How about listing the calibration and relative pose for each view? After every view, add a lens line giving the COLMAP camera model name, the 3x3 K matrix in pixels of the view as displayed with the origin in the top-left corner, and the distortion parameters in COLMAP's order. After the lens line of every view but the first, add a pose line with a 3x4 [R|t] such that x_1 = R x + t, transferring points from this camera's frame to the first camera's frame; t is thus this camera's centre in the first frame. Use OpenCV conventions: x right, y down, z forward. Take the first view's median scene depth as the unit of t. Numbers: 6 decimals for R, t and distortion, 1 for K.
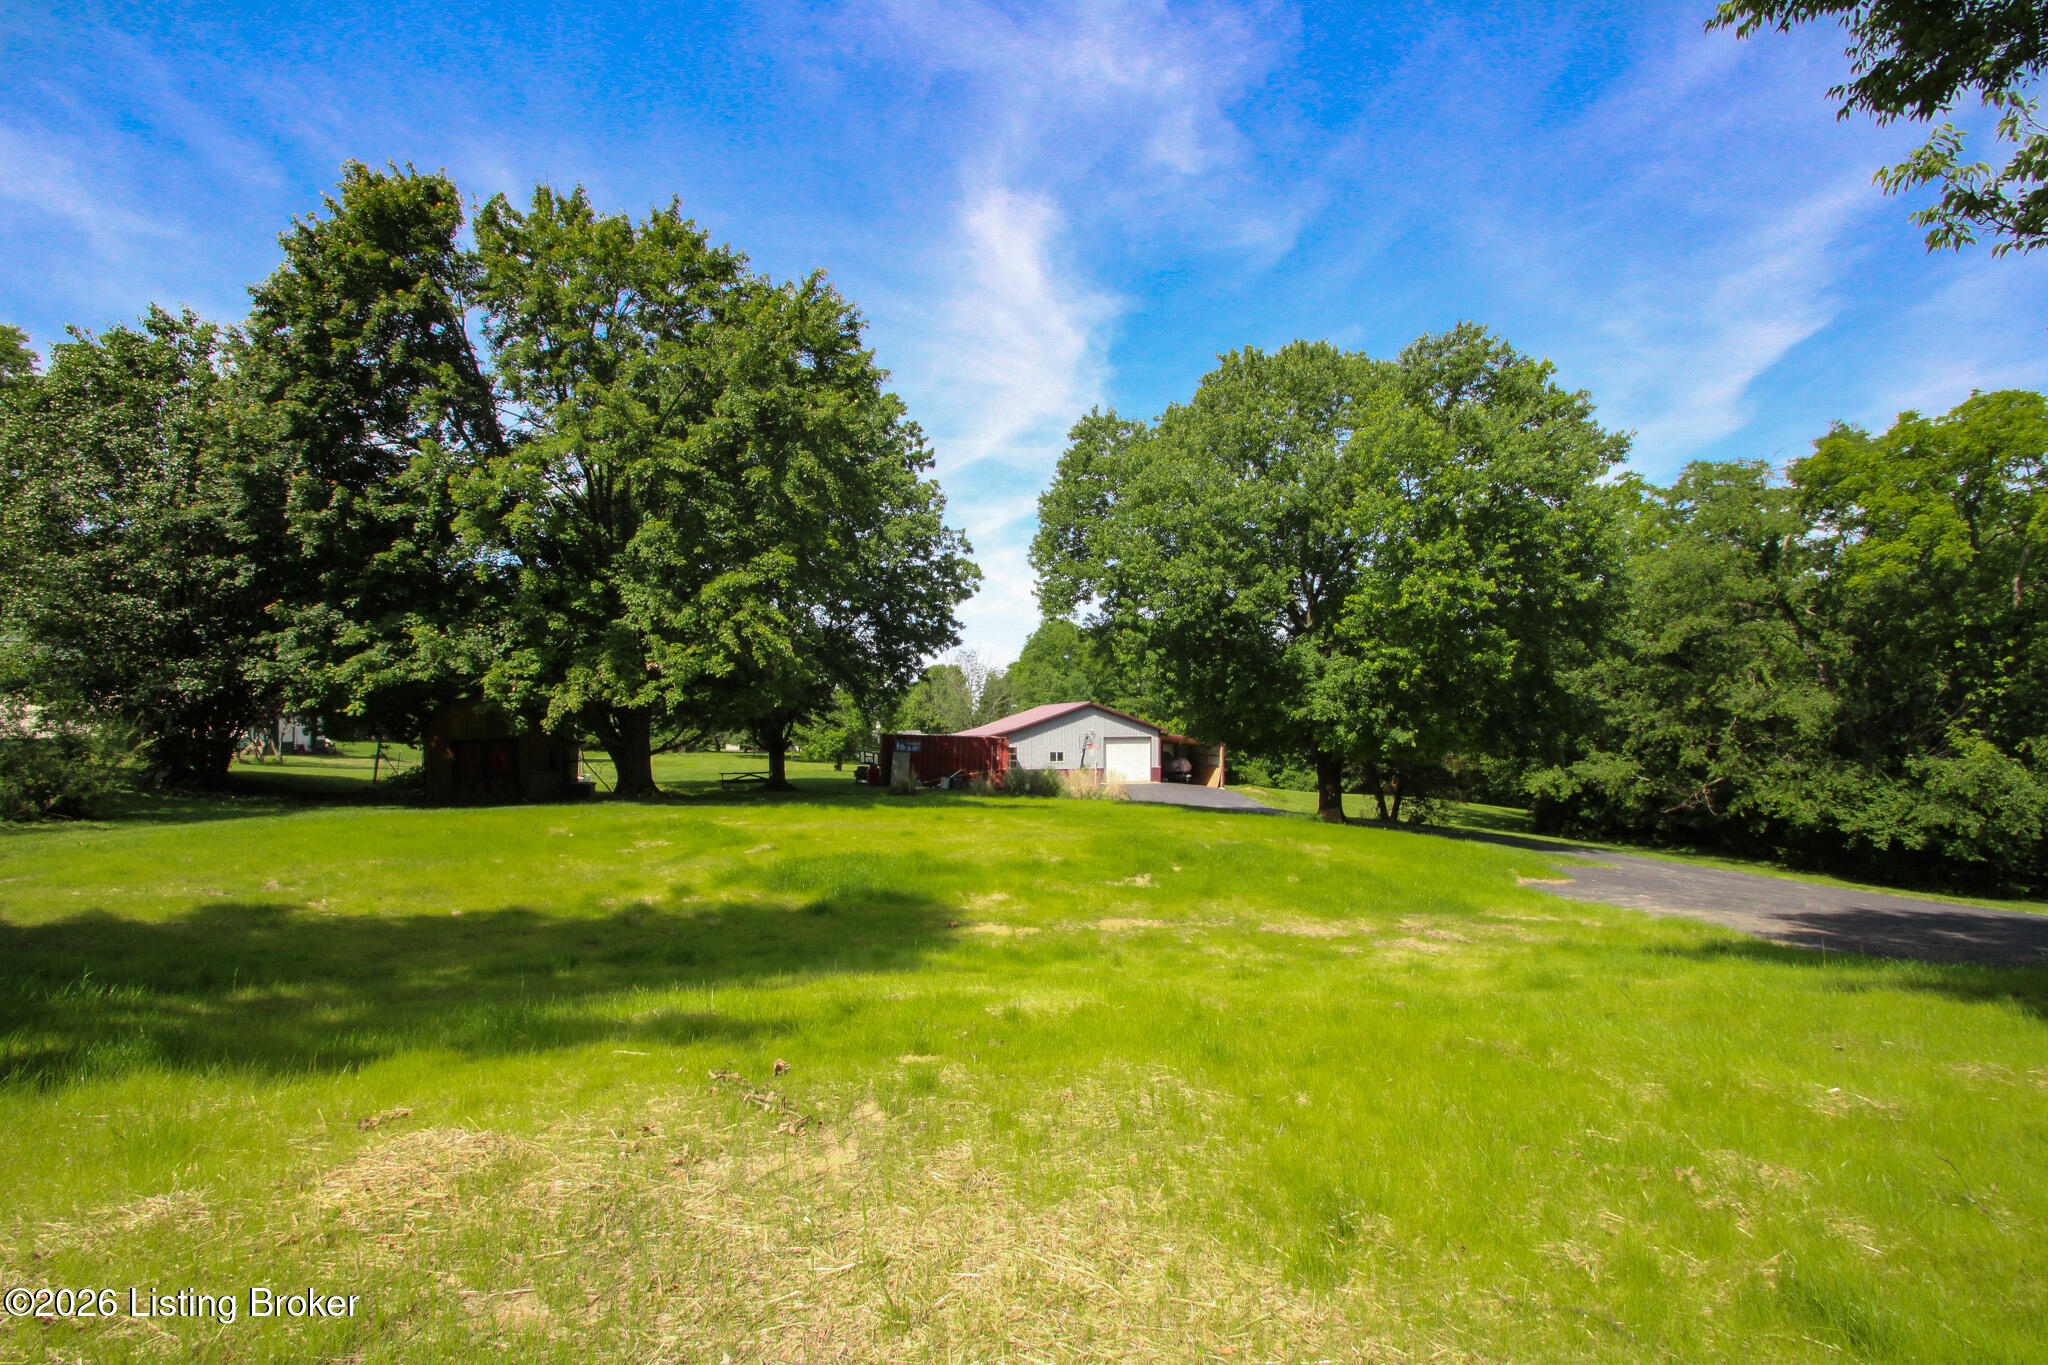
lens RADIAL K [[954.8, 0, 1045.6], [0, 954.8, 695.5], [0, 0, 1]] dist [0.012876, -0.018266]
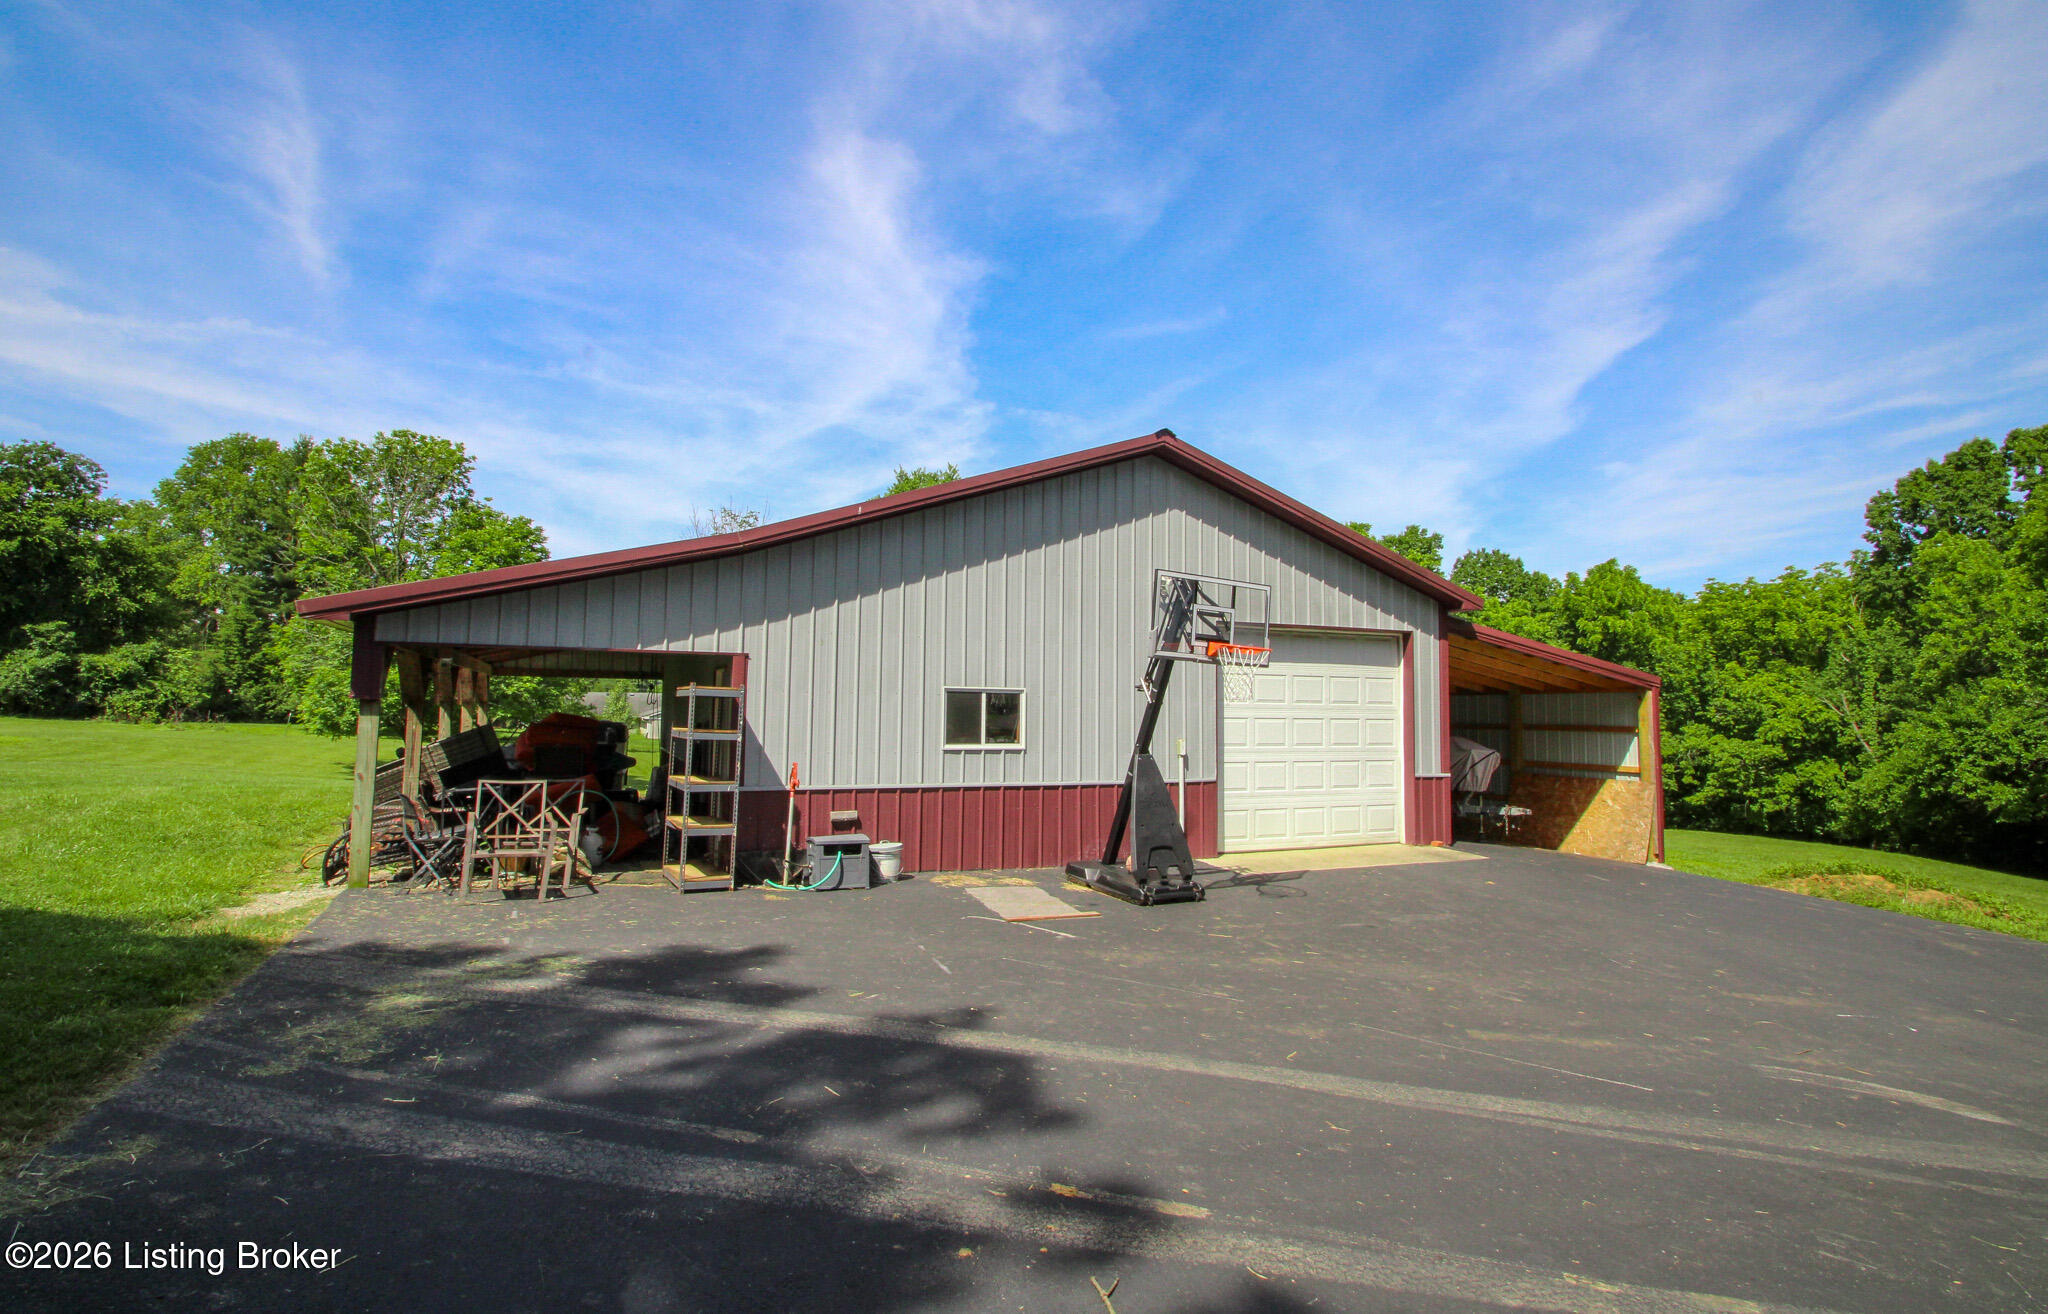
lens RADIAL K [[988.1, 0, 1004.7], [0, 988.1, 646.8], [0, 0, 1]] dist [-0.006398, -0.000069]
pose [[0.993392, 0.021383, 0.112759, -0.014942], [-0.017782, 0.999302, -0.032846, 0.151204], [-0.113383, 0.030624, 0.993079, 2.167816]]
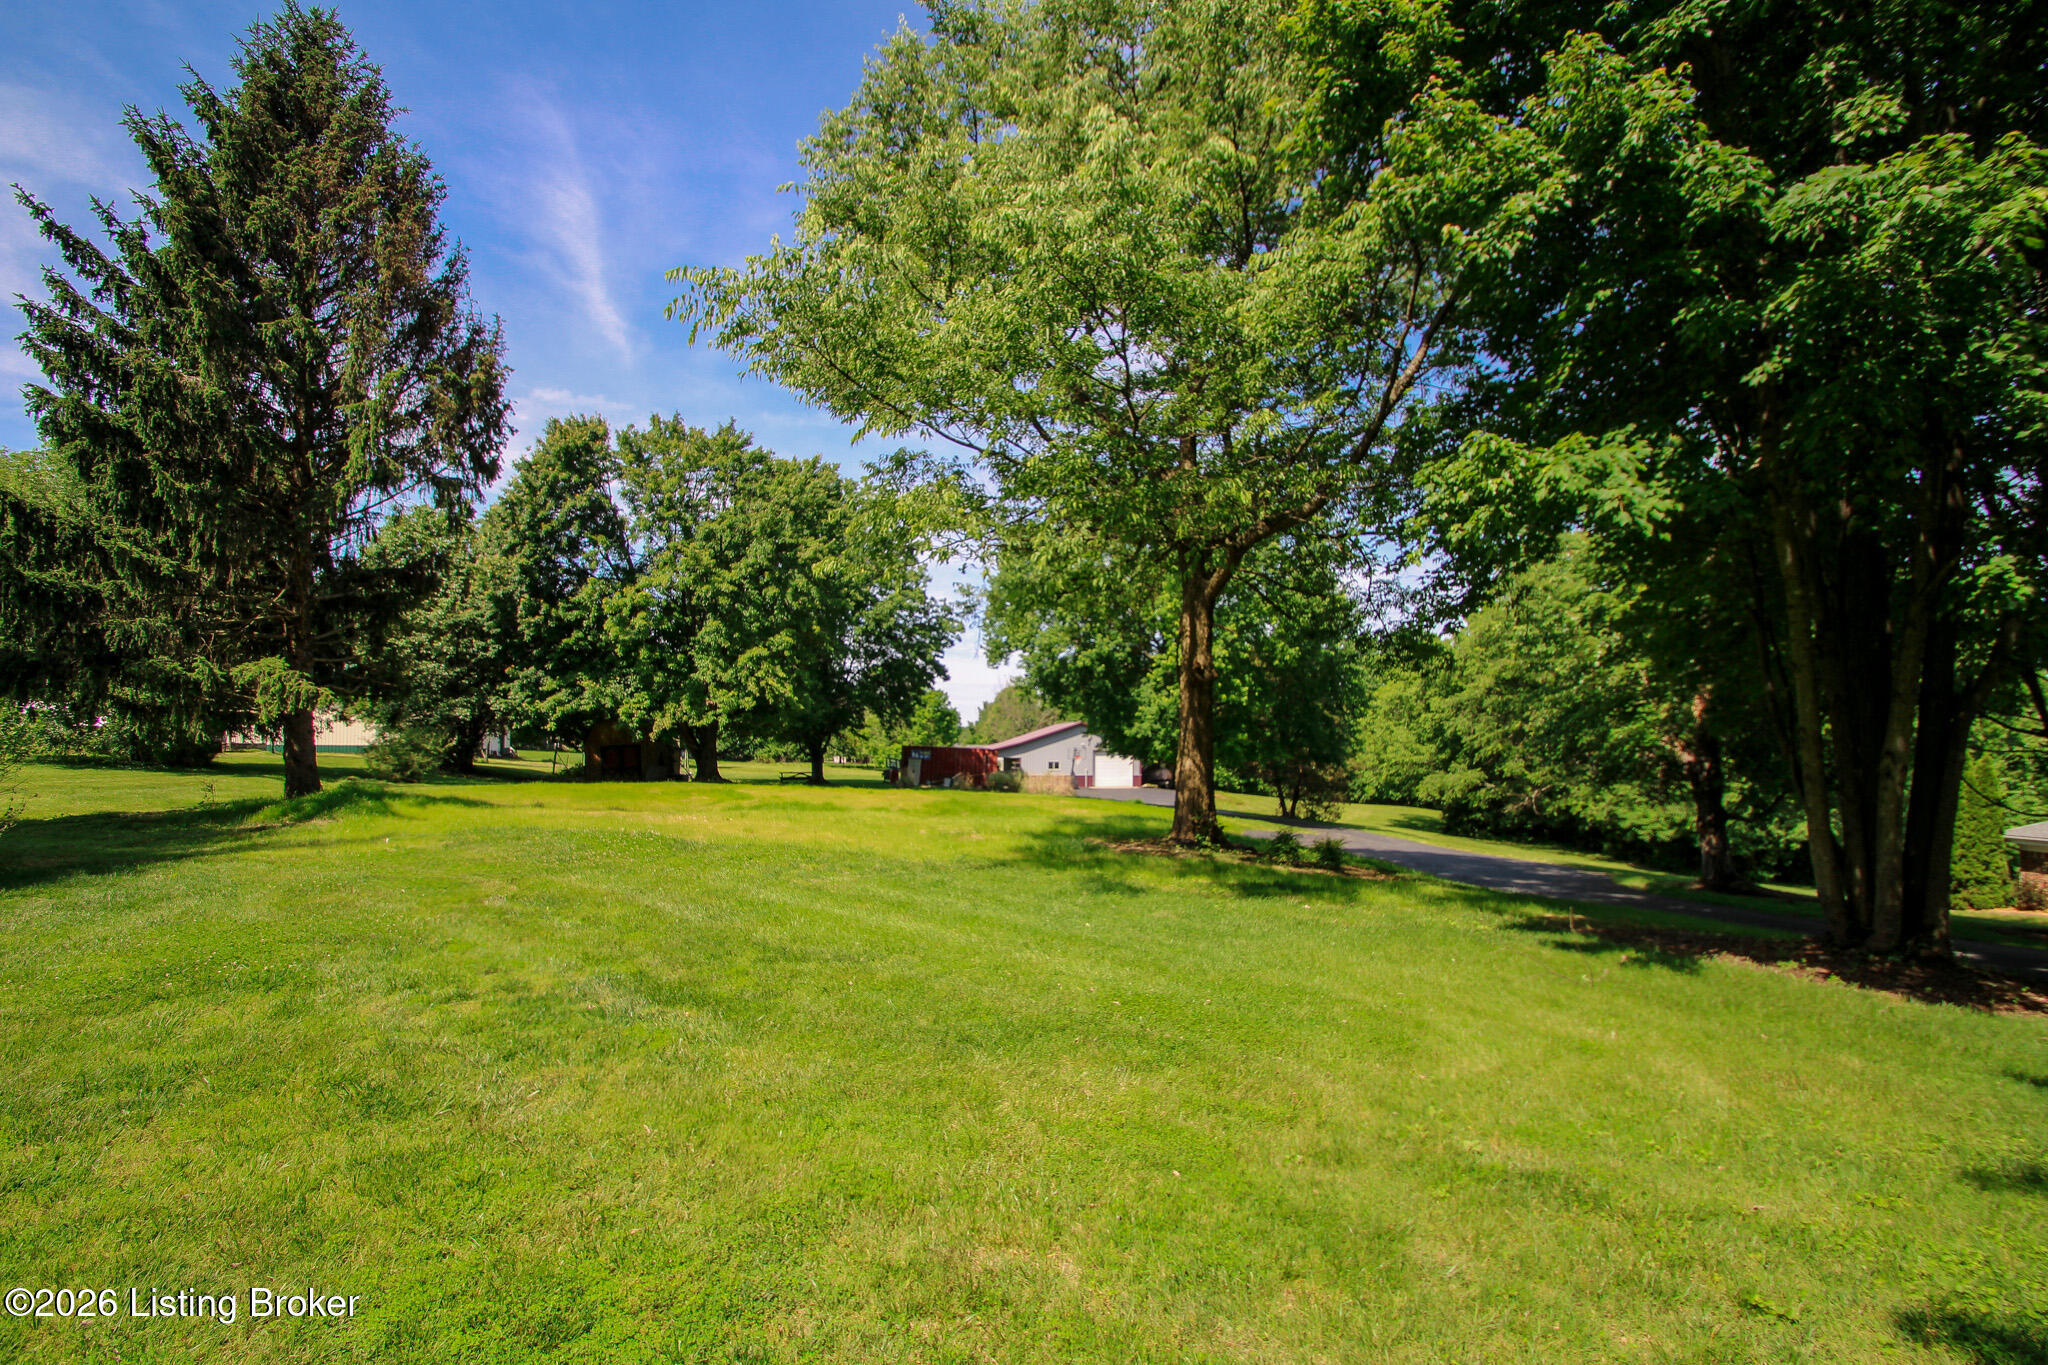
lens RADIAL K [[954.8, 0, 1045.6], [0, 954.8, 695.5], [0, 0, 1]] dist [0.012876, -0.018266]
pose [[0.993327, 0.001725, -0.115319, 0.384745], [-0.003731, 0.999845, -0.017181, -0.015759], [0.115271, 0.017497, 0.993180, -0.640878]]
